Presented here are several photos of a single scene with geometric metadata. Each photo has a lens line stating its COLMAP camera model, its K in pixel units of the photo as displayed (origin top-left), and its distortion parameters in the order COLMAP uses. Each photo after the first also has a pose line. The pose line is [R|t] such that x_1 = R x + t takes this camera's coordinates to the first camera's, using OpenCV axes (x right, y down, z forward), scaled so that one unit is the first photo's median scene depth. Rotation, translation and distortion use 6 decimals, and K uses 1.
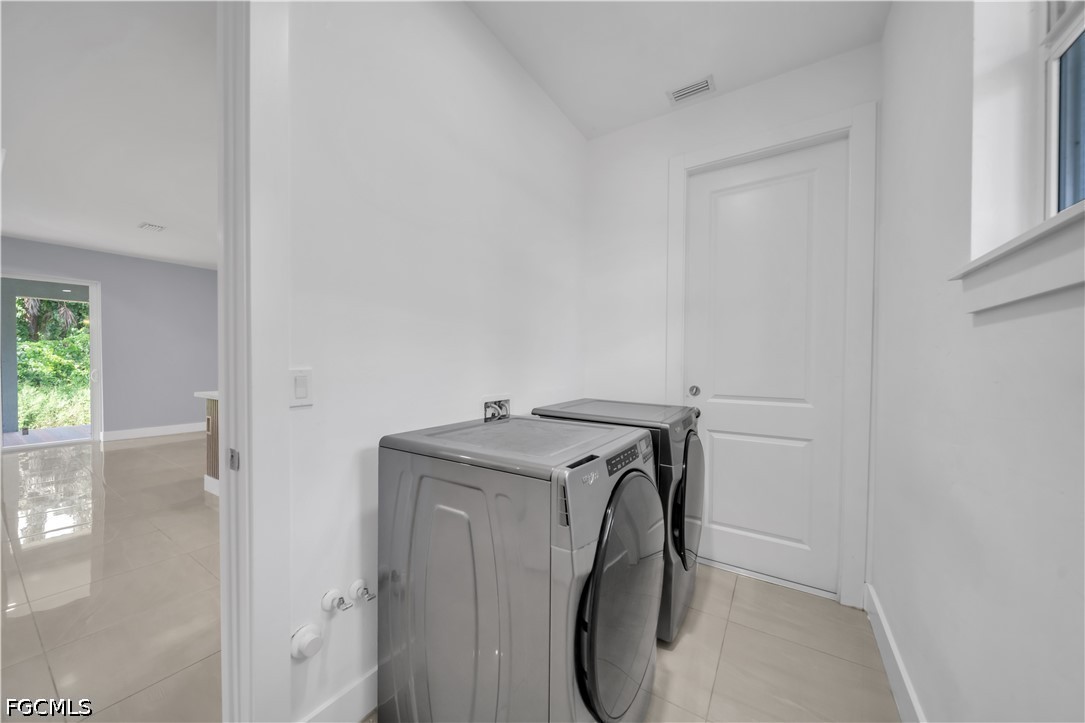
lens RADIAL K [[374.5, 0, 545.5], [0, 374.5, 368.8], [0, 0, 1]] dist [-0.000536, -0.000231]
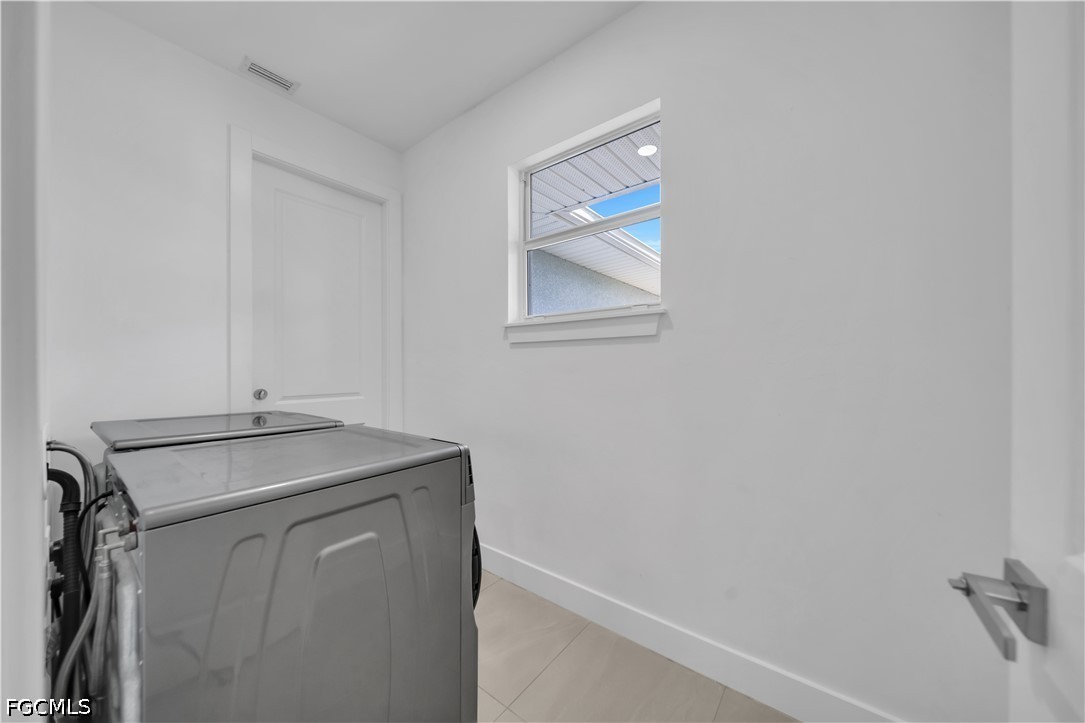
lens RADIAL K [[374.5, 0, 545.5], [0, 374.5, 368.8], [0, 0, 1]] dist [-0.000536, -0.000231]
pose [[0.091787, -0.014274, 0.995676, -0.526110], [0.016477, 0.999782, 0.012813, -0.006238], [-0.995642, 0.015230, 0.092002, 0.246559]]
